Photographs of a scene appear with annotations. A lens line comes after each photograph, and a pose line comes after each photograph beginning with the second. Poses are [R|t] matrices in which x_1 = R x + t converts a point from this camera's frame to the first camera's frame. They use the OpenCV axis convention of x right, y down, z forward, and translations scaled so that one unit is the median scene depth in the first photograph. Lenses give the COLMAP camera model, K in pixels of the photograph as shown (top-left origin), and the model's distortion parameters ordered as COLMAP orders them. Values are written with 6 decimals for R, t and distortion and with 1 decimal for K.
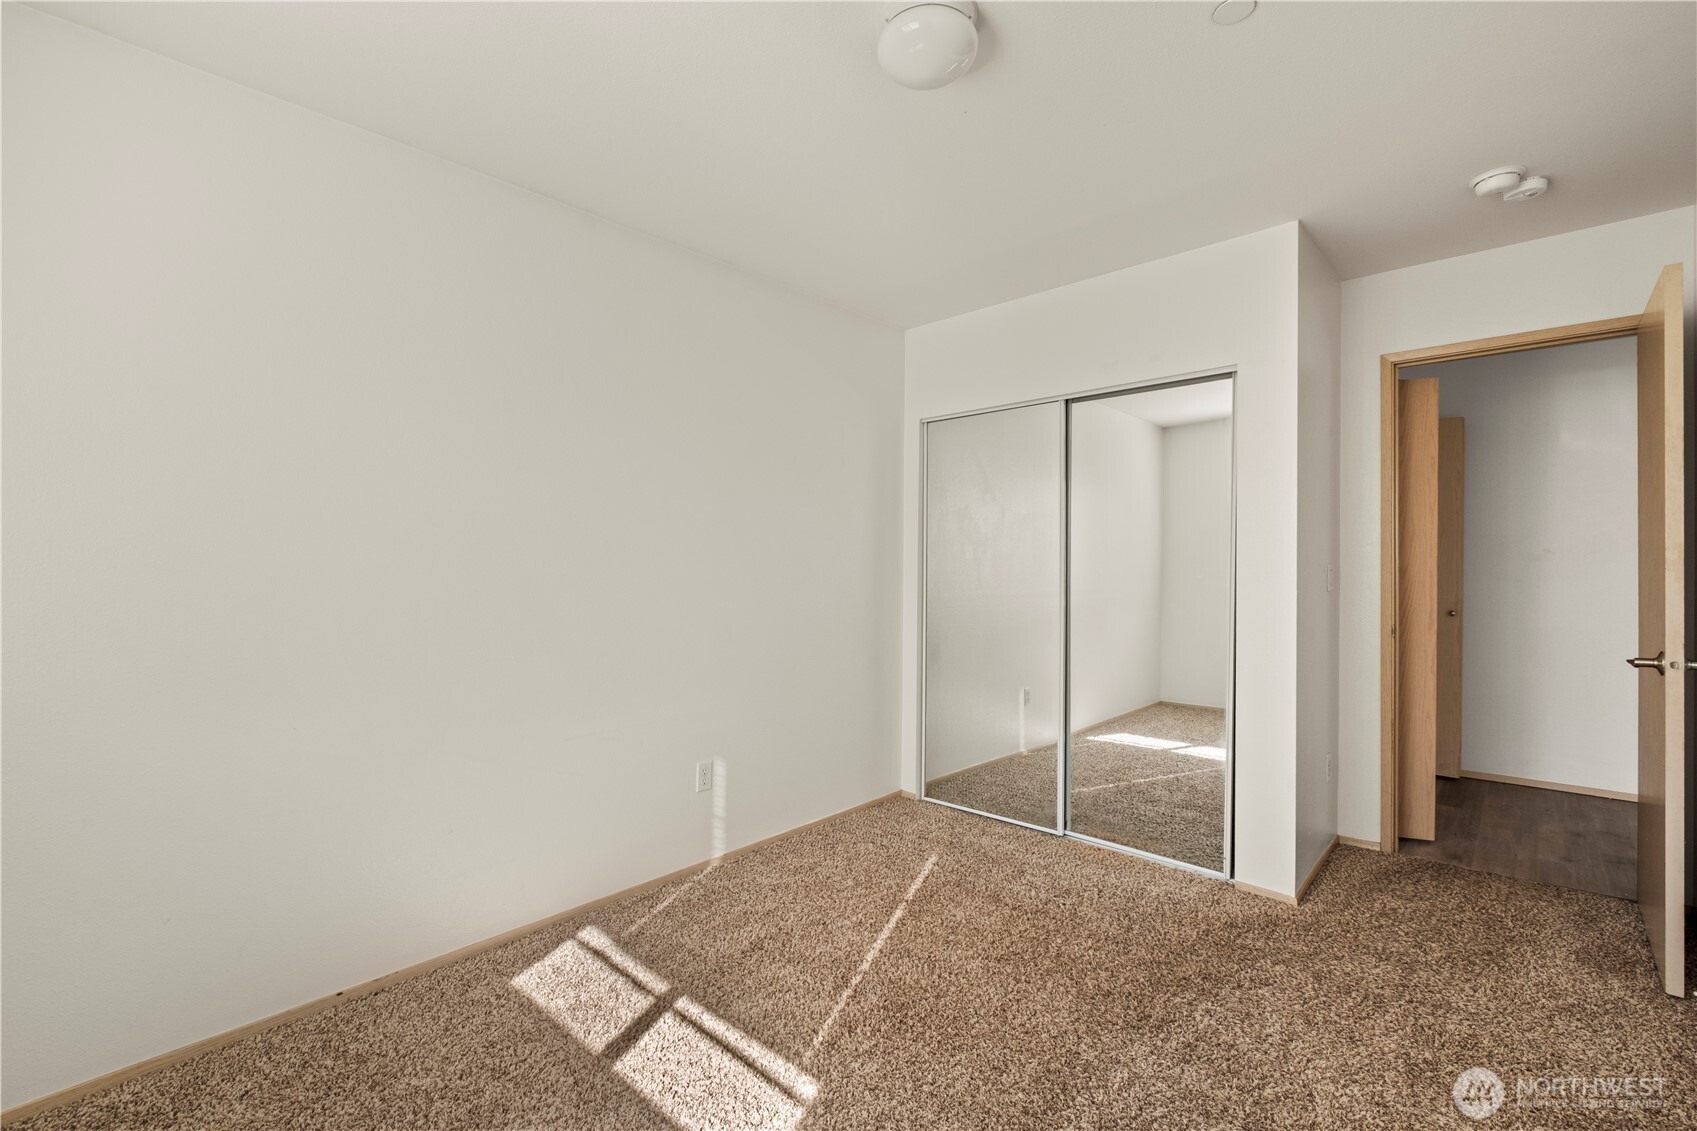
lens RADIAL K [[744.1, 0, 838.9], [0, 744.1, 563.5], [0, 0, 1]] dist [0.001891, -0.005820]
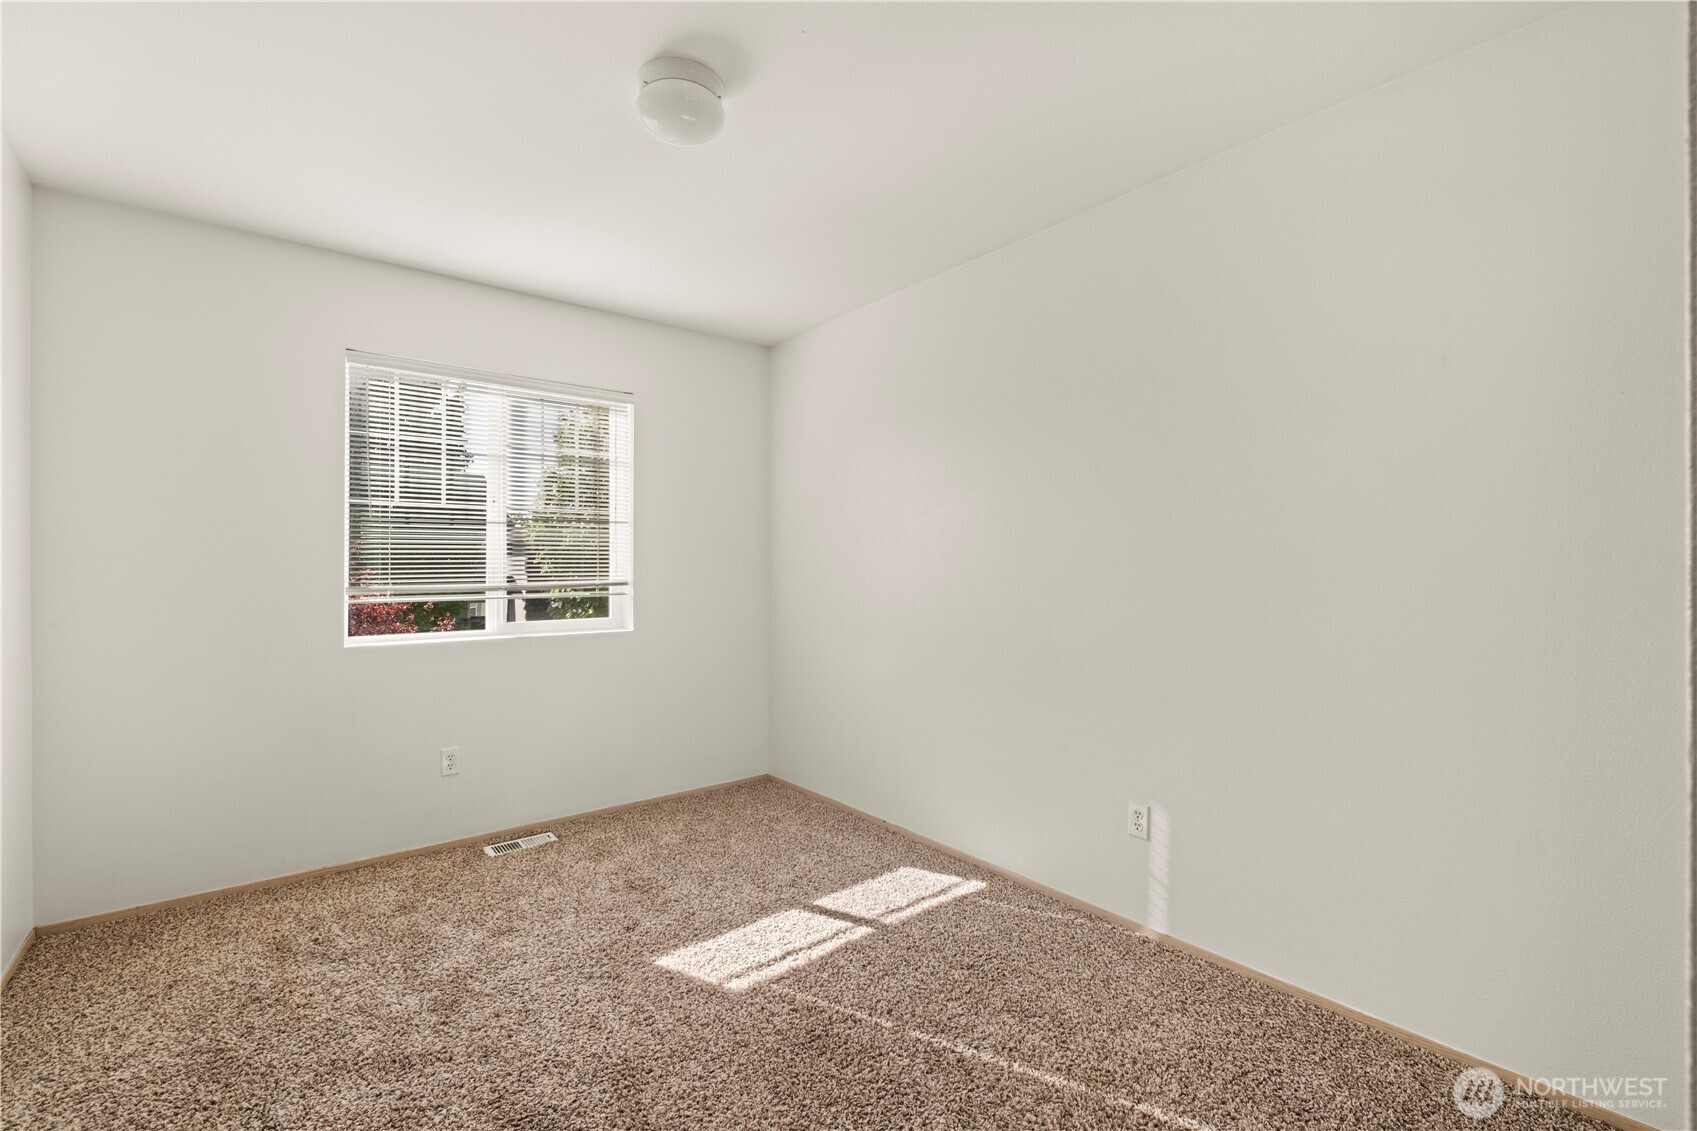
lens RADIAL K [[744.1, 0, 839.6], [0, 744.1, 563.8], [0, 0, 1]] dist [0.001891, -0.005820]
pose [[-0.160499, -0.015245, -0.986918, 0.851102], [-0.012309, 0.999834, -0.013442, 0.032283], [0.986959, 0.009991, -0.160660, 1.022570]]
